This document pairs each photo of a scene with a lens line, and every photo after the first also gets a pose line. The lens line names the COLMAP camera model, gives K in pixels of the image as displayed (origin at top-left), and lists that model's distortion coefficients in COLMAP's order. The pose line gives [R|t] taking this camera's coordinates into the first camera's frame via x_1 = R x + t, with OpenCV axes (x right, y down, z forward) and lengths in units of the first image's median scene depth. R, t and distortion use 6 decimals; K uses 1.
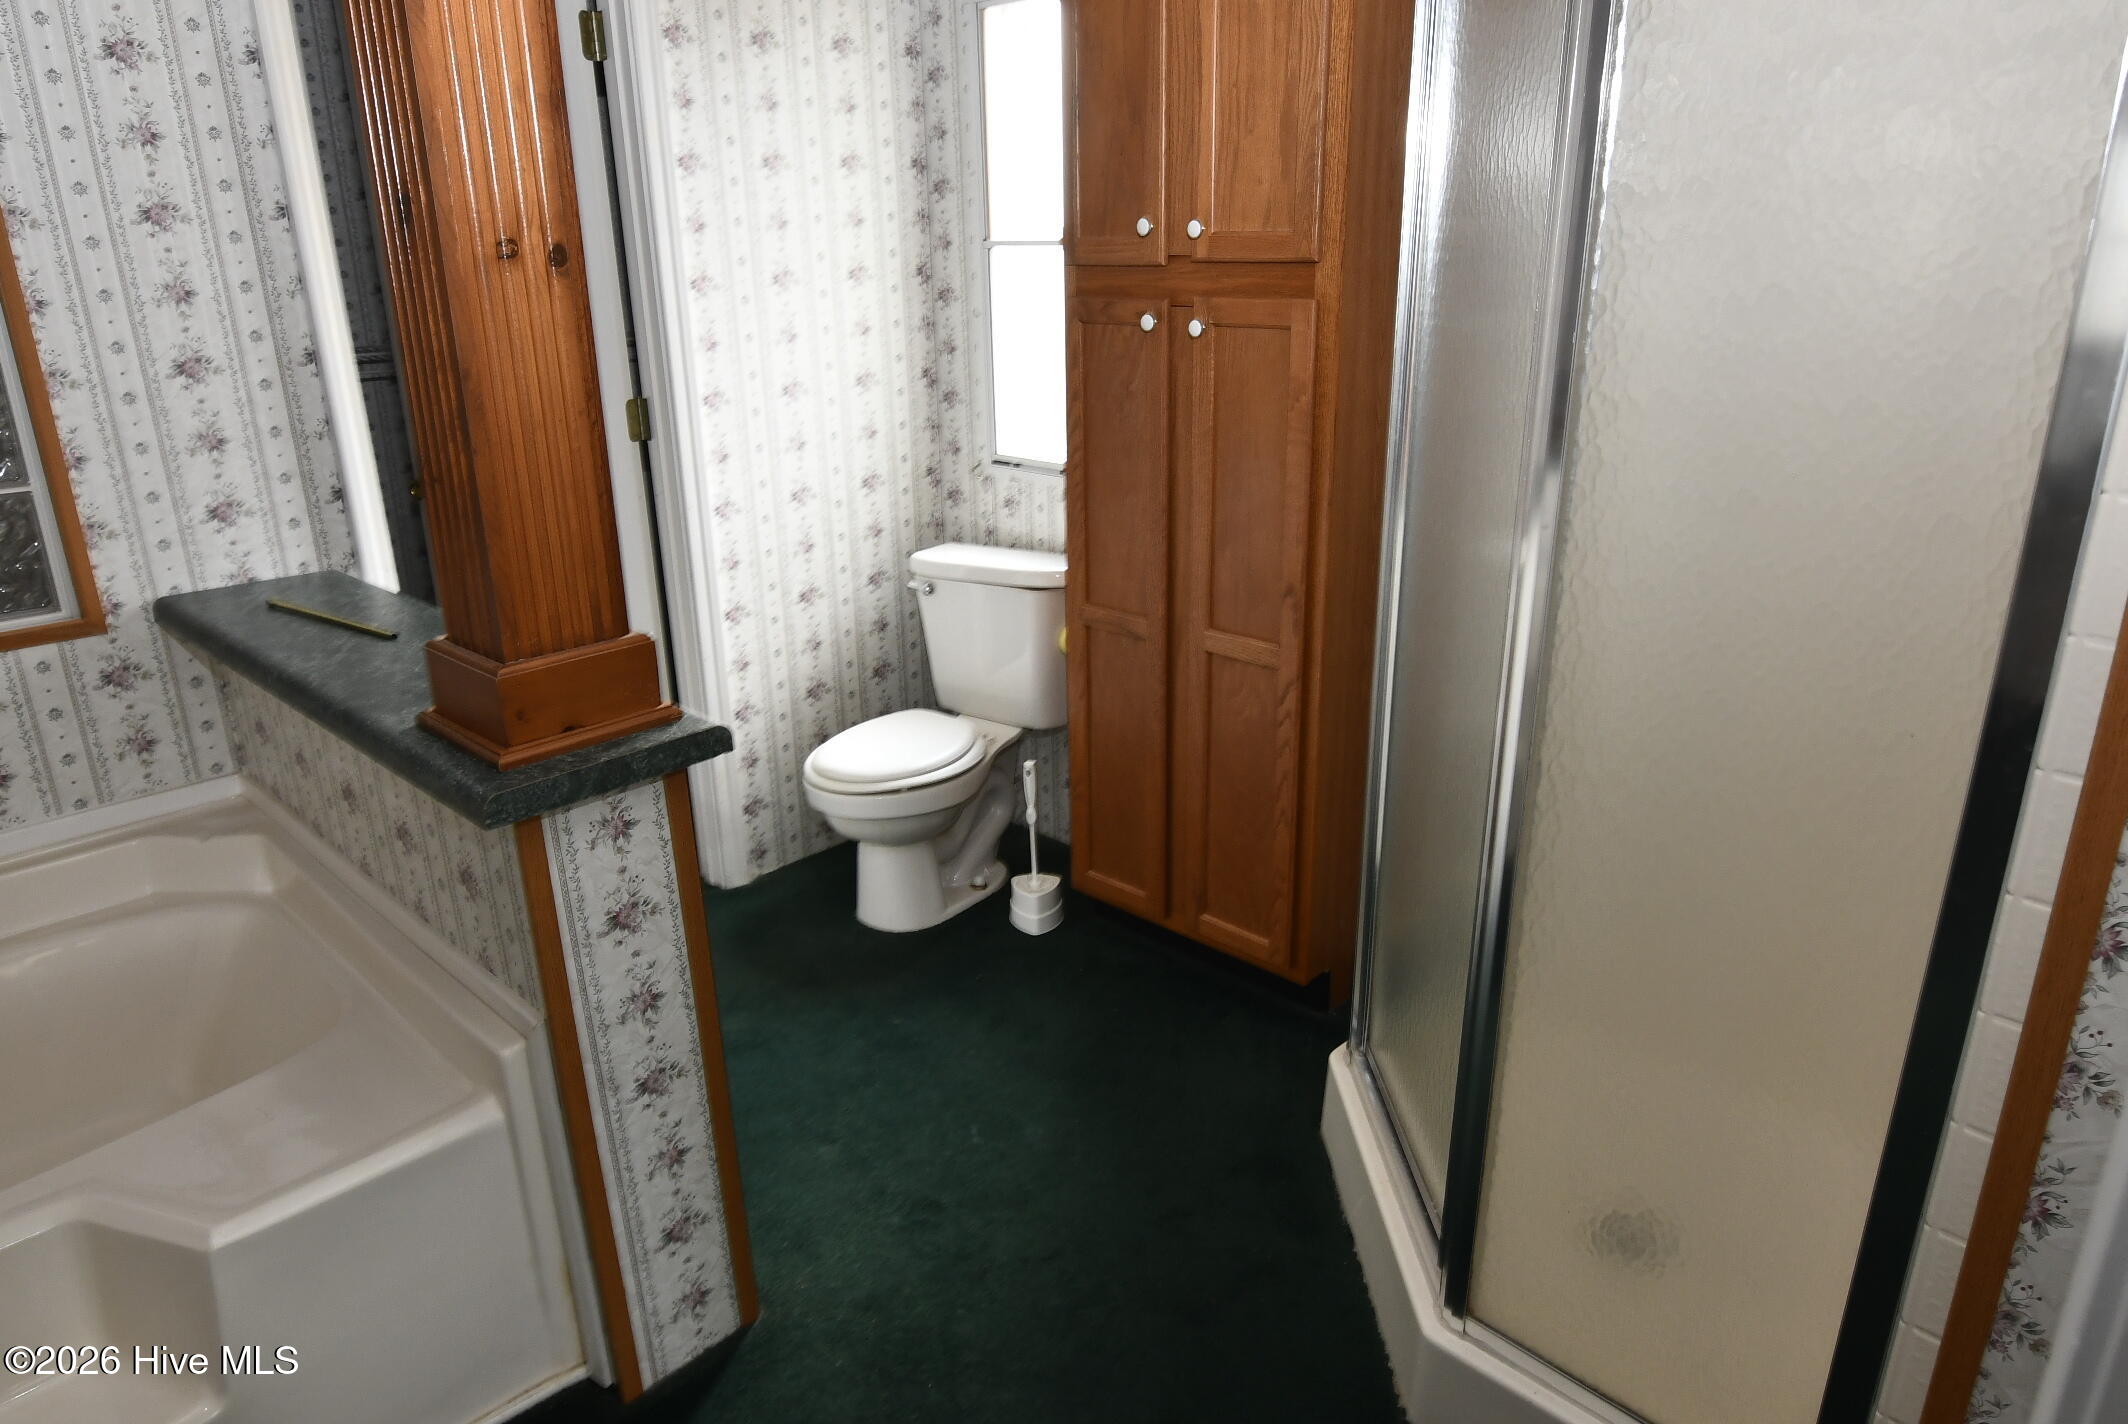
lens RADIAL K [[1371.5, 0, 1062.1], [0, 1371.5, 726.9], [0, 0, 1]] dist [-0.005613, -0.006764]
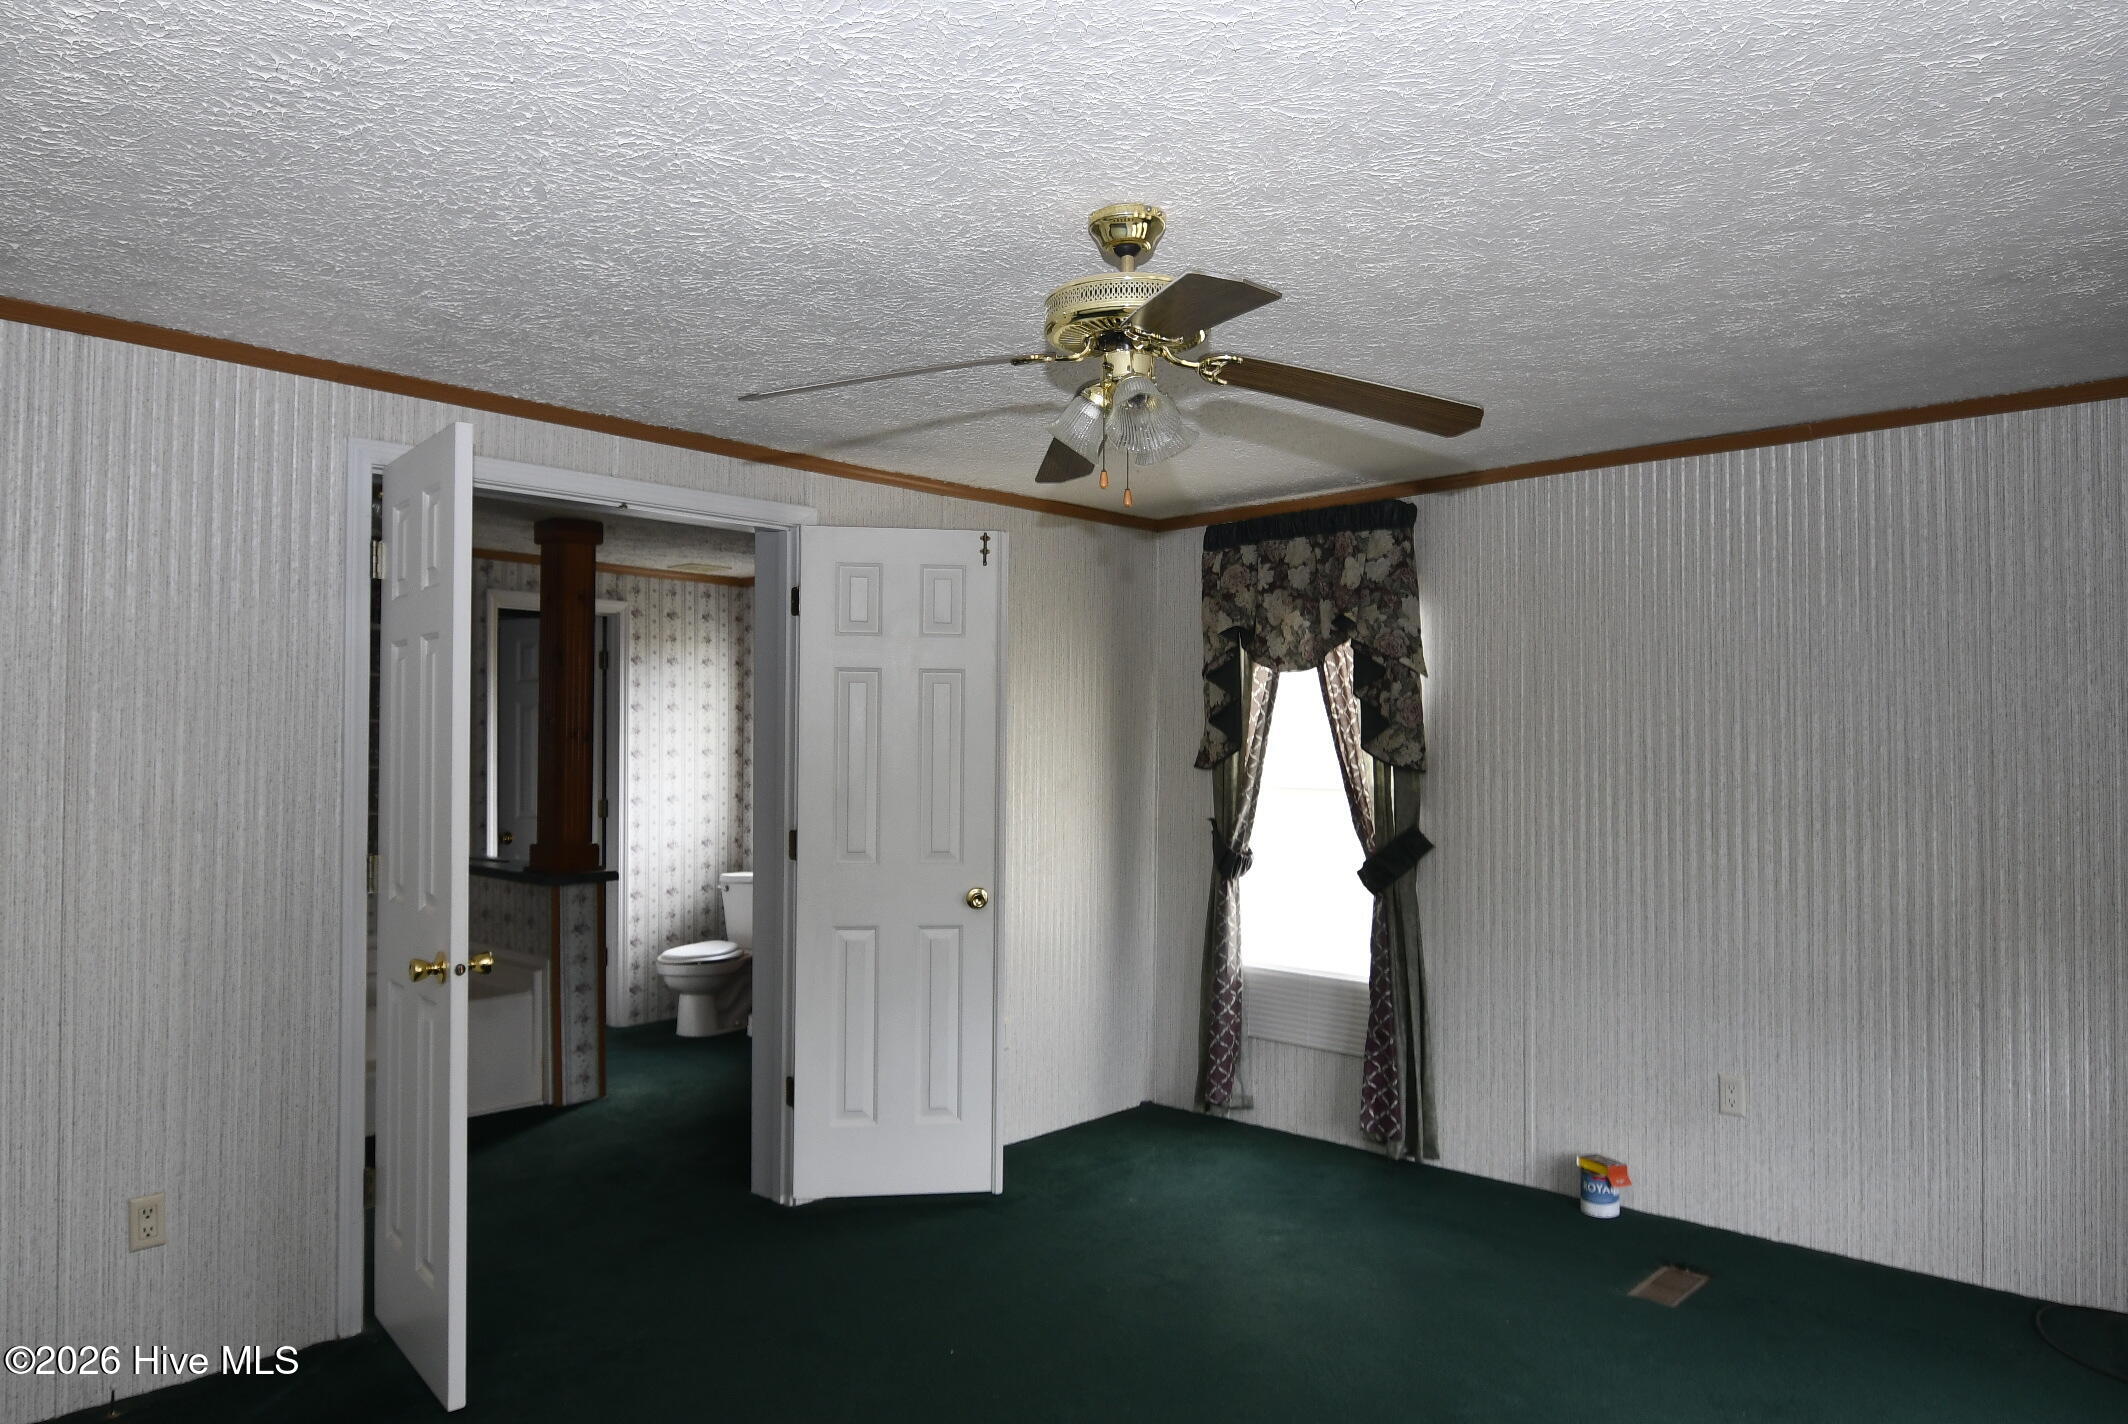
lens RADIAL K [[1371.5, 0, 1066.8], [0, 1371.5, 712.0], [0, 0, 1]] dist [-0.005613, -0.006764]
pose [[0.999504, 0.013757, 0.028333, 0.386448], [-0.002545, 0.931907, -0.362688, 0.436770], [-0.031393, 0.362436, 0.931480, -1.179041]]
